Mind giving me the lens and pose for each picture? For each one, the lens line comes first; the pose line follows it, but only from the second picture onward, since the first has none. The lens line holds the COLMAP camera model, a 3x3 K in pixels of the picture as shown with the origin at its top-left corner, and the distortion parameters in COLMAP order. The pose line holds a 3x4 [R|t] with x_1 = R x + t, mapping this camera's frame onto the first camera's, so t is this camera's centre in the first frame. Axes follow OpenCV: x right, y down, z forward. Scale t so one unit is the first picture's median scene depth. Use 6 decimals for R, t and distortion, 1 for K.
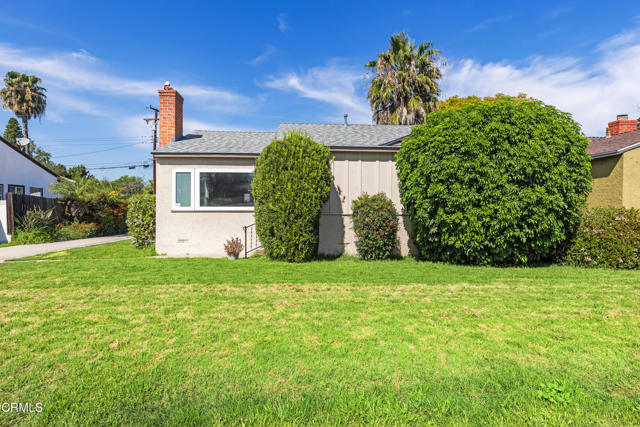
lens RADIAL K [[366.6, 0, 320.0], [0, 366.6, 213.5], [0, 0, 1]] dist [-0.000176, -0.000553]
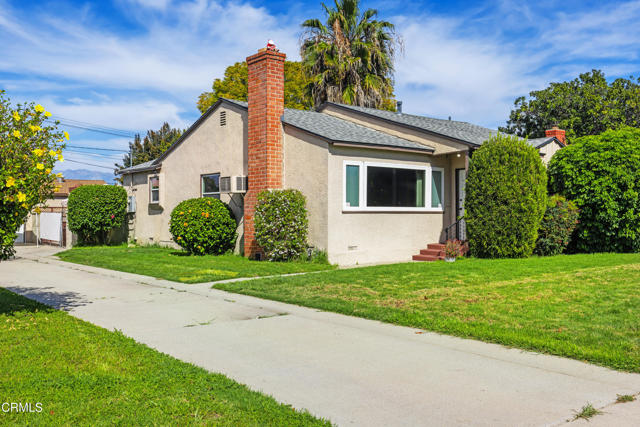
lens RADIAL K [[630.8, 0, 320.0], [0, 630.8, 213.5], [0, 0, 1]] dist [0.004371, 0.015392]
pose [[0.790923, -0.001691, 0.611914, -1.305612], [0.010501, 0.999886, -0.010811, 0.011626], [-0.611826, 0.014976, 0.790851, -0.084598]]
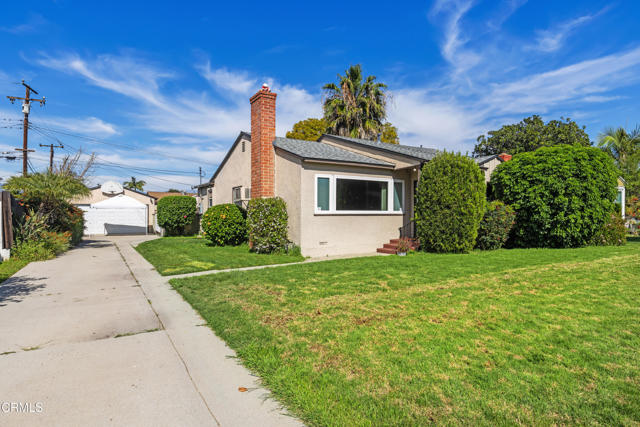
lens RADIAL K [[358.6, 0, 320.0], [0, 358.6, 213.5], [0, 0, 1]] dist [0.002858, -0.000118]
pose [[0.866322, -0.002785, 0.499478, -0.893421], [0.009661, 0.999891, -0.011182, 0.001283], [-0.499392, 0.014513, 0.866255, 0.116681]]
